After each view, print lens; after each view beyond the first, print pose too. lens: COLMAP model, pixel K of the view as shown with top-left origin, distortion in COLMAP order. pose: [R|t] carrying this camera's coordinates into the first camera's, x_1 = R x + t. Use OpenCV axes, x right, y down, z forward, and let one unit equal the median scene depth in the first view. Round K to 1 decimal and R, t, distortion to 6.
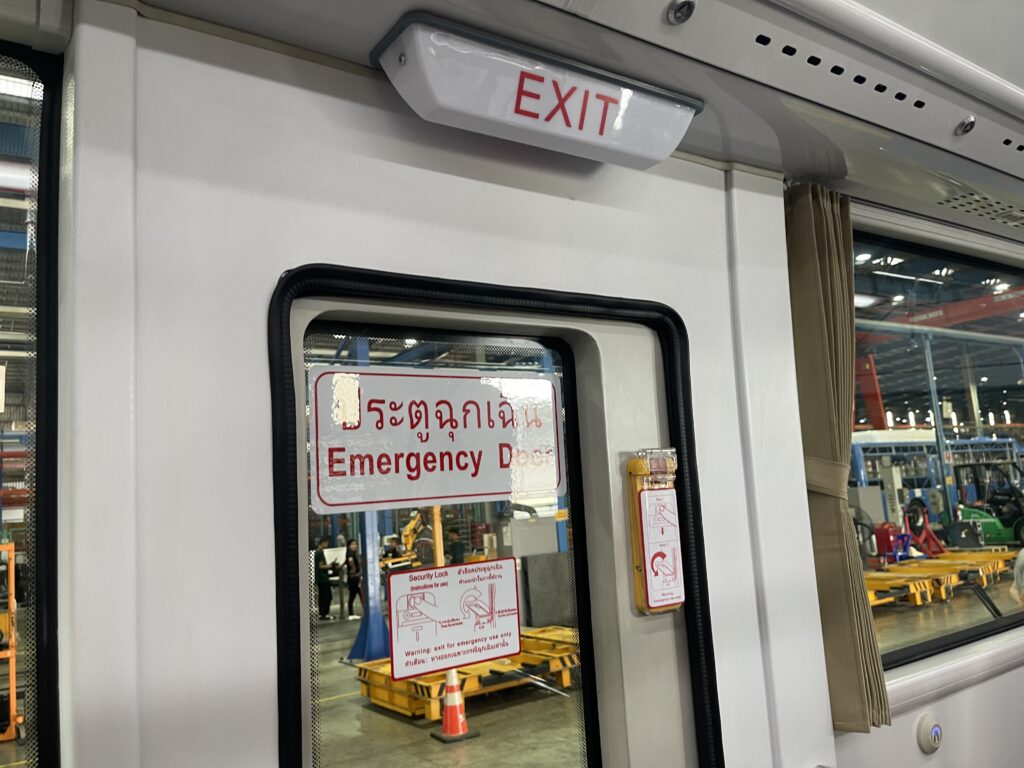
lens RADIAL K [[781.4, 0, 512.0], [0, 781.4, 384.0], [0, 0, 1]] dist [0.059002, -0.082760]
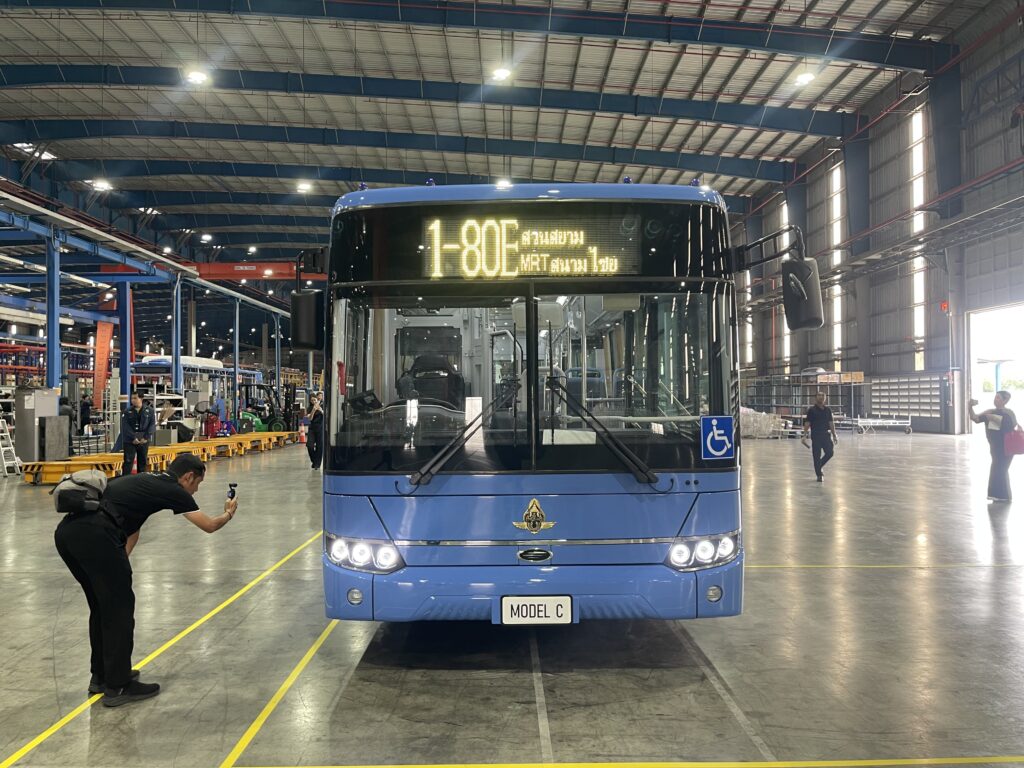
lens RADIAL K [[781.4, 0, 512.0], [0, 781.4, 384.0], [0, 0, 1]] dist [0.059002, -0.082760]
pose [[0.558485, 0.084756, 0.825174, -0.436588], [-0.159778, 0.987130, 0.006748, 0.006266], [-0.813982, -0.135613, 0.564839, -0.327019]]
